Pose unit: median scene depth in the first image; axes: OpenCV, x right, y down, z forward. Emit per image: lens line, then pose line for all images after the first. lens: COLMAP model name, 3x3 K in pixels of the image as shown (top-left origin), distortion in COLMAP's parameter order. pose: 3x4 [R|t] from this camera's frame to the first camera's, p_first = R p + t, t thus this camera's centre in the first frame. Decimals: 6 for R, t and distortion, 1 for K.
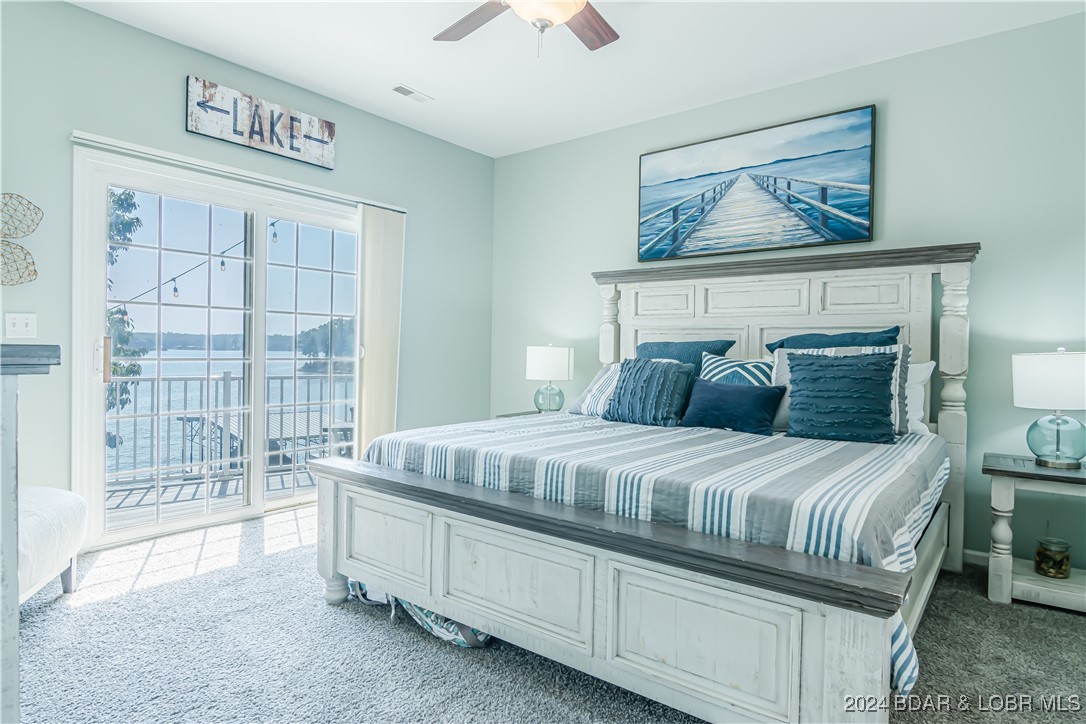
lens RADIAL K [[604.5, 0, 542.6], [0, 604.5, 357.2], [0, 0, 1]] dist [-0.001825, -0.005254]
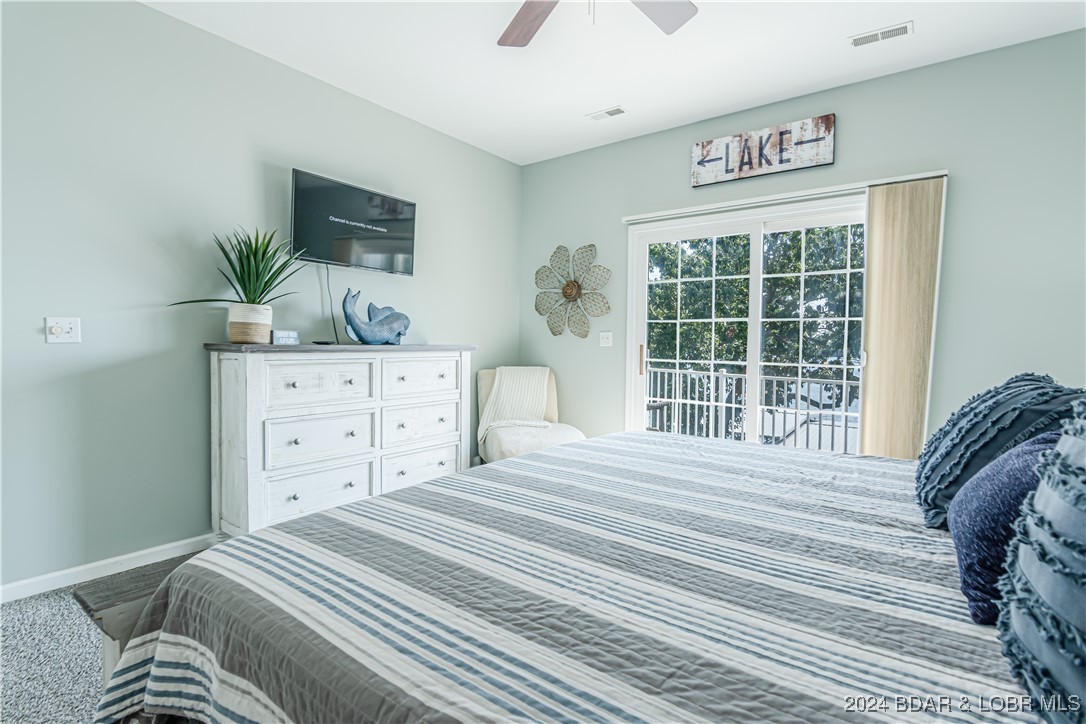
lens RADIAL K [[520.6, 0, 540.7], [0, 520.6, 365.2], [0, 0, 1]] dist [-0.012049, -0.003342]
pose [[0.033212, 0.019455, -0.999259, 0.493922], [-0.031329, 0.999339, 0.018415, 0.001842], [0.998957, 0.030694, 0.033799, 0.589434]]
